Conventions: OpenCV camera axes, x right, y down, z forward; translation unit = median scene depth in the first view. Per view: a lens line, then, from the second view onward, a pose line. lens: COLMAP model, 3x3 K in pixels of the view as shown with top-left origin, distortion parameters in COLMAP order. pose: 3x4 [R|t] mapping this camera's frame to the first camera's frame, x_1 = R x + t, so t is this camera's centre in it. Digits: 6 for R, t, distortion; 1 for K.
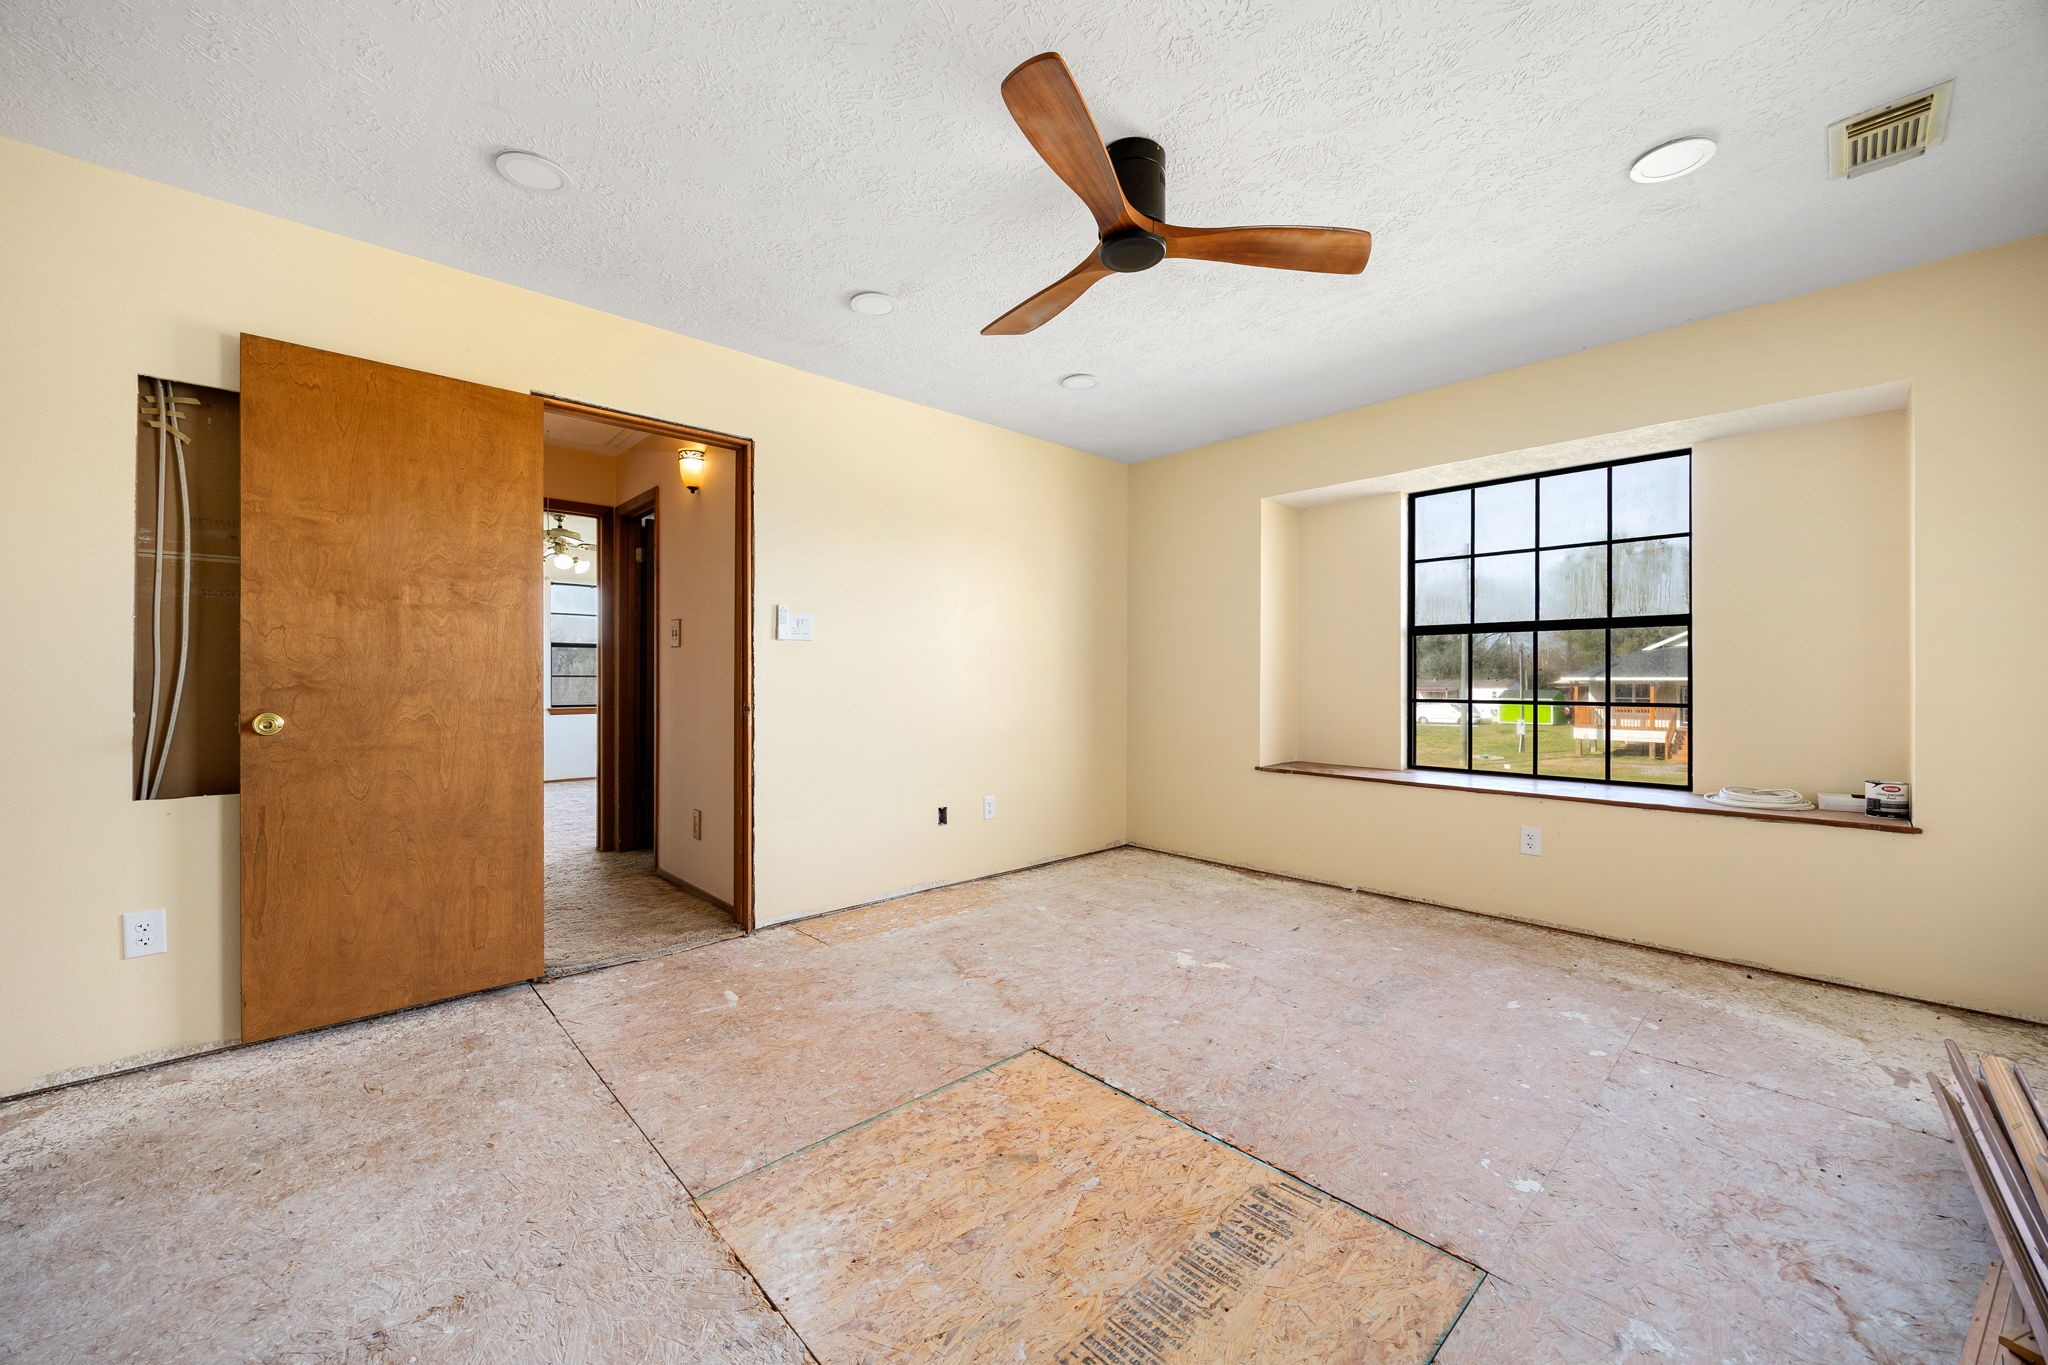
lens RADIAL K [[781.5, 0, 1037.6], [0, 781.5, 678.3], [0, 0, 1]] dist [-0.000171, 0.000032]
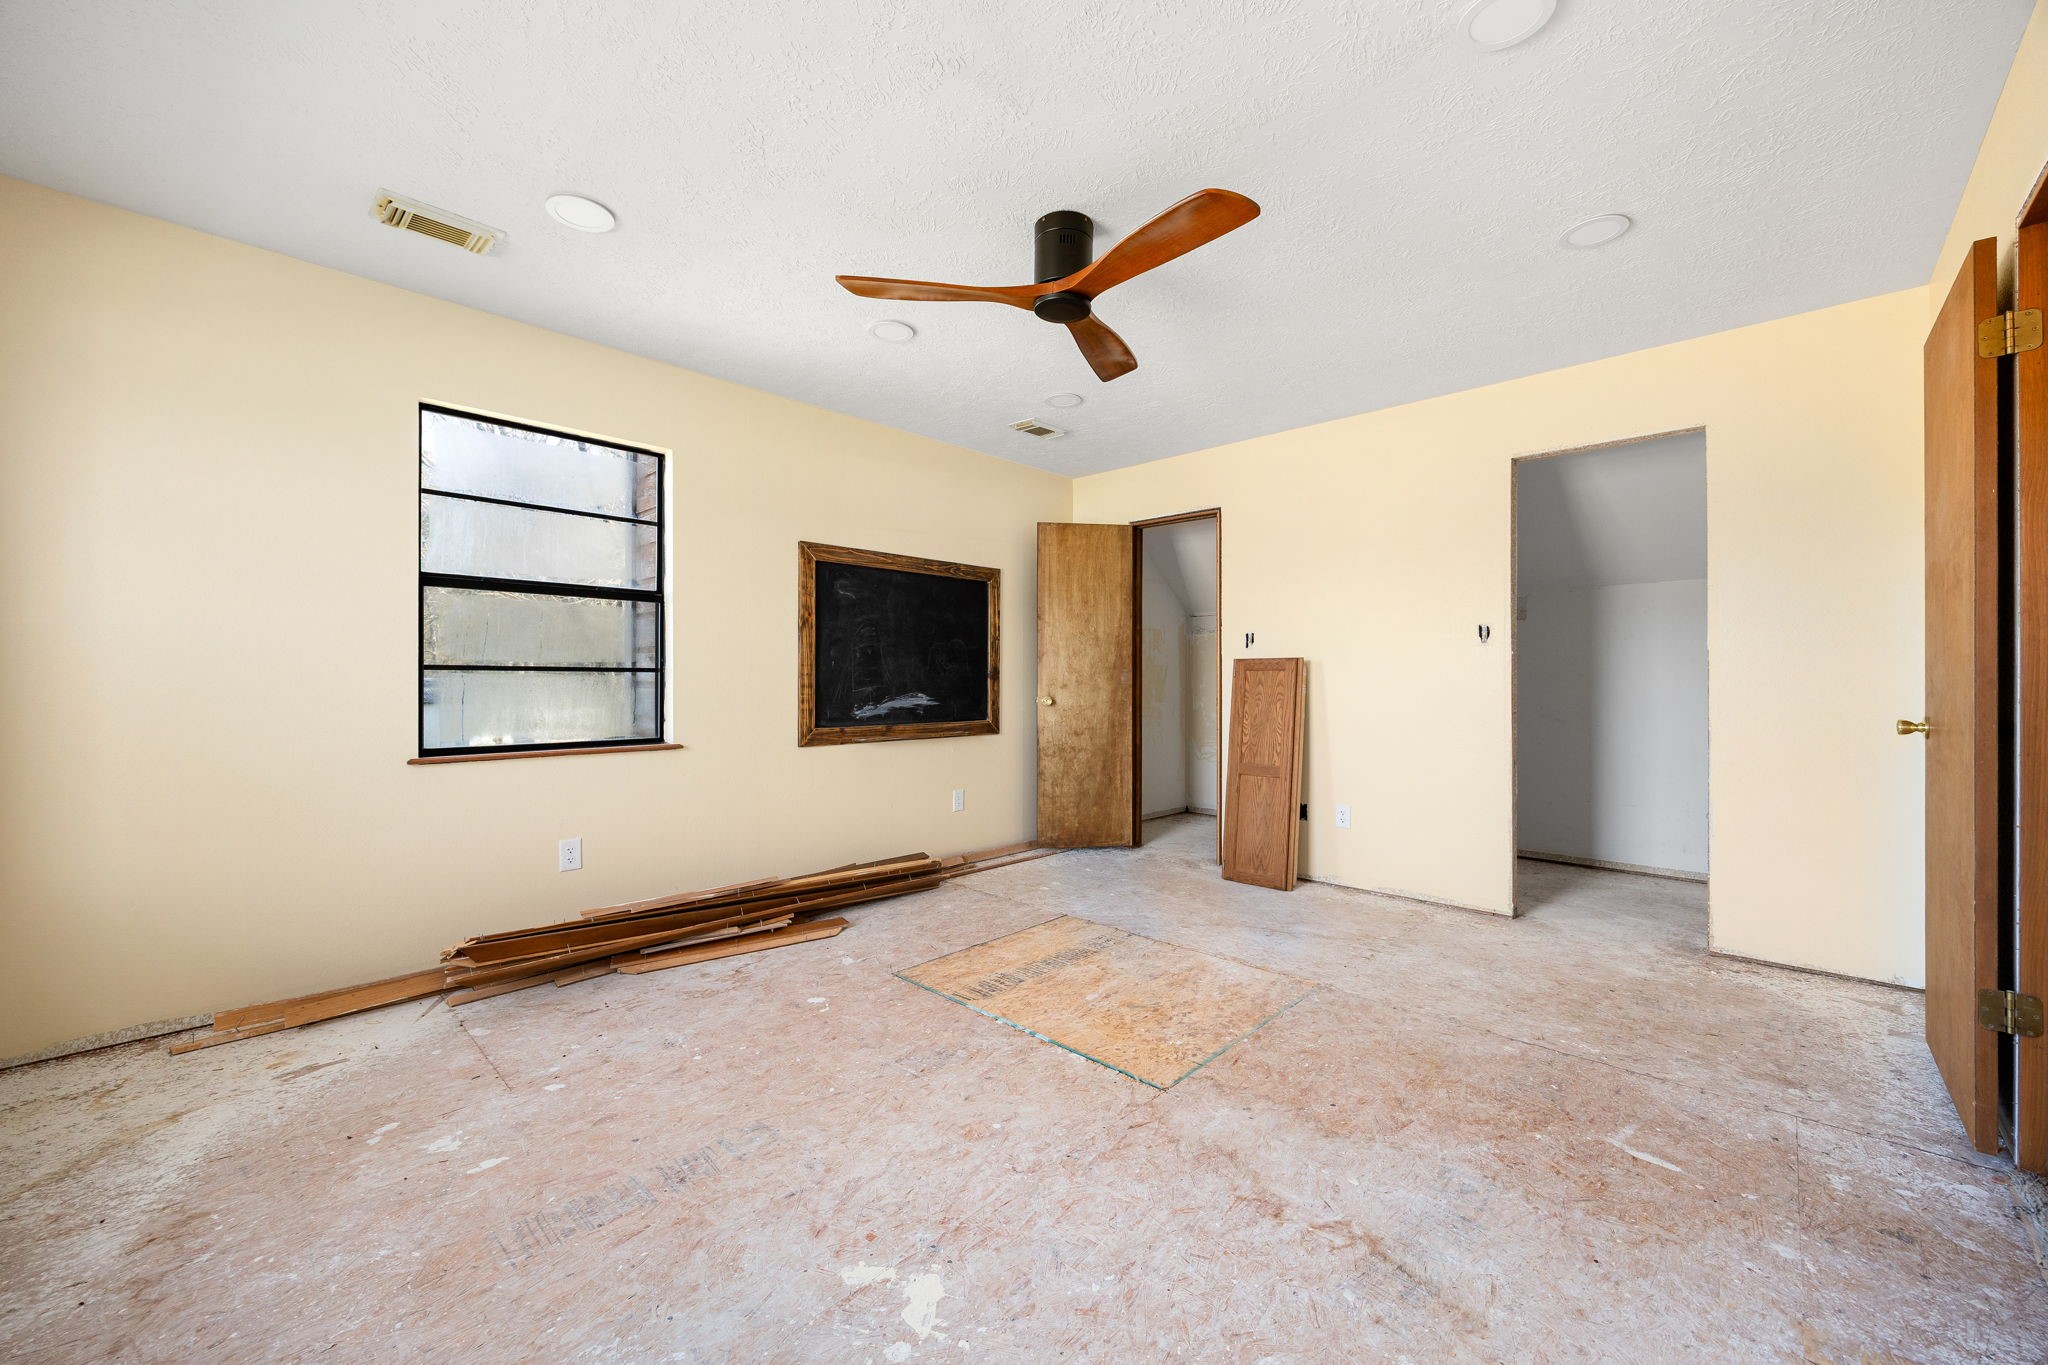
lens RADIAL K [[781.5, 0, 1037.6], [0, 781.5, 678.3], [0, 0, 1]] dist [-0.000171, 0.000032]
pose [[-0.998687, -0.000459, -0.051234, 0.183053], [-0.000431, 1.000000, -0.000545, -0.001956], [0.051234, -0.000522, -0.998687, 1.835311]]
